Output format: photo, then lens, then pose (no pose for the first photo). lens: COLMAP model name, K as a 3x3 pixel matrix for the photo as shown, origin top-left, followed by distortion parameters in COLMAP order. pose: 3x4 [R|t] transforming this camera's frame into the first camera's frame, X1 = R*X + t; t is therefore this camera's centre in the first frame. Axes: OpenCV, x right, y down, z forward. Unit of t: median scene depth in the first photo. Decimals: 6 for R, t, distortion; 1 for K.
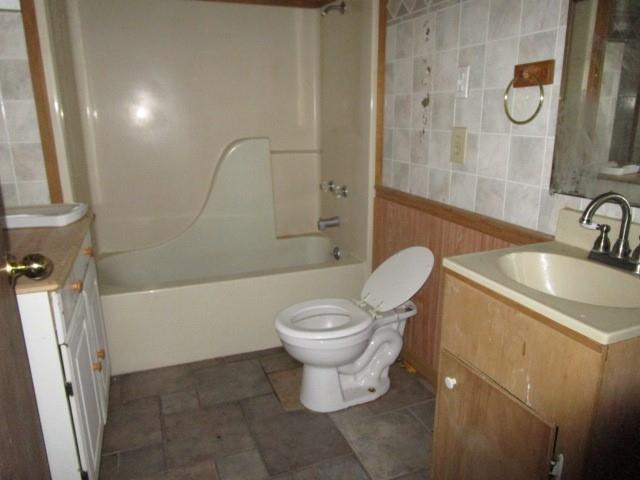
lens RADIAL K [[469.0, 0, 322.2], [0, 469.0, 238.1], [0, 0, 1]] dist [0.007687, -0.001061]
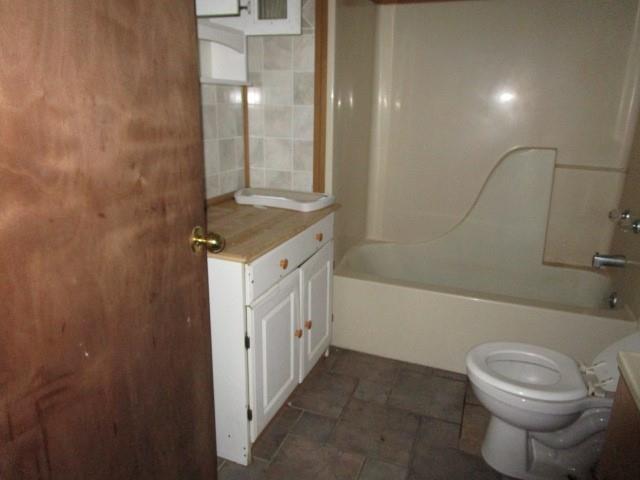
lens RADIAL K [[469.0, 0, 322.0], [0, 469.0, 242.2], [0, 0, 1]] dist [0.007687, -0.001061]
pose [[0.743544, 0.208161, -0.635462, 0.226761], [-0.195146, 0.976493, 0.091537, -0.060244], [0.639578, 0.055945, 0.766687, 0.099548]]
